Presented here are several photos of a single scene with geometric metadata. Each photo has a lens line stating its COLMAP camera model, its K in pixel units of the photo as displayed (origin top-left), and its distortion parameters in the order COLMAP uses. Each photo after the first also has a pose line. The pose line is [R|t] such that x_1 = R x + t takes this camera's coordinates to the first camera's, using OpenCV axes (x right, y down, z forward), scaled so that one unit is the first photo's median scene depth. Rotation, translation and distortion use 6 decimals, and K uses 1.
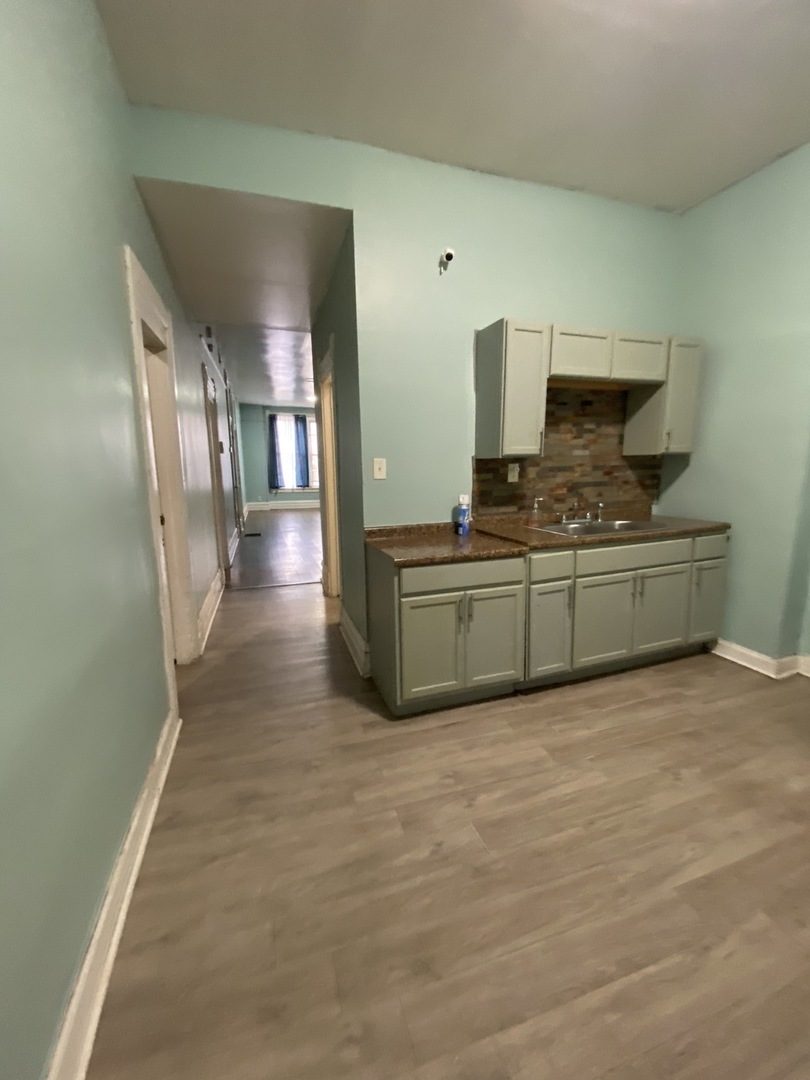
lens RADIAL K [[436.0, 0, 405.0], [0, 436.0, 540.0], [0, 0, 1]] dist [0.000026, -0.010863]
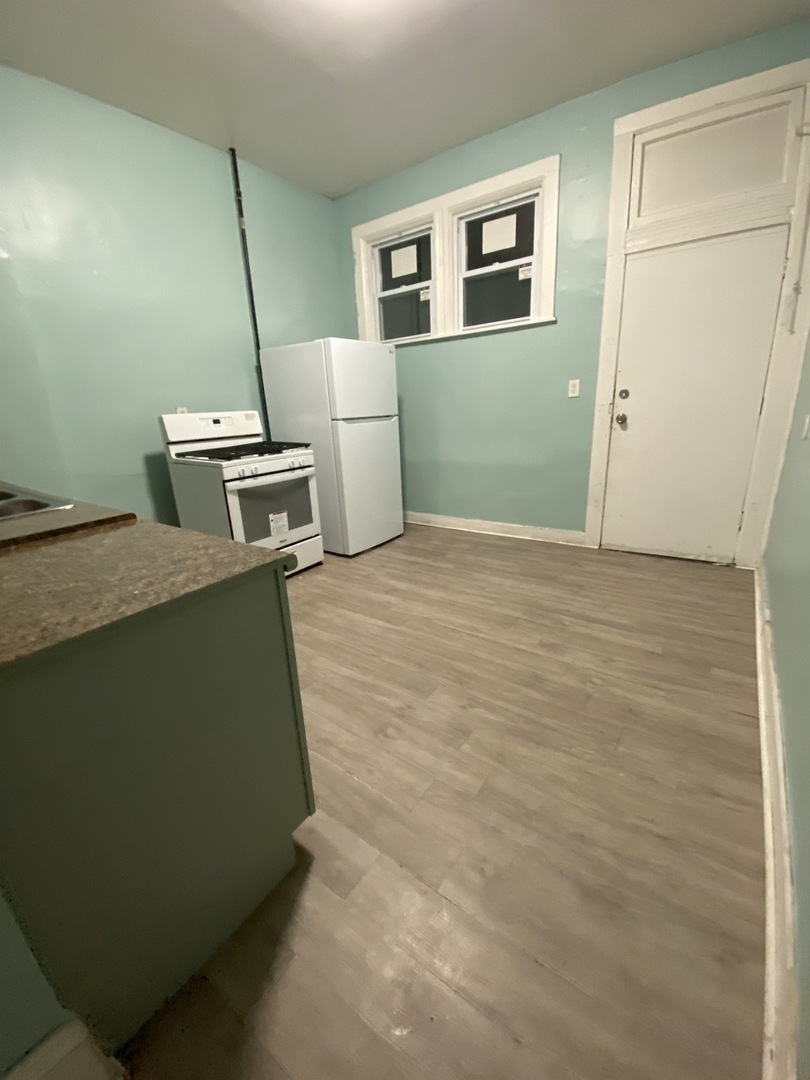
lens RADIAL K [[436.0, 0, 405.0], [0, 436.0, 540.0], [0, 0, 1]] dist [0.000026, -0.010863]
pose [[-0.581229, -0.213360, 0.785271, -0.280513], [0.198240, 0.898814, 0.390940, -0.082669], [-0.789224, 0.382898, -0.480120, 0.647049]]
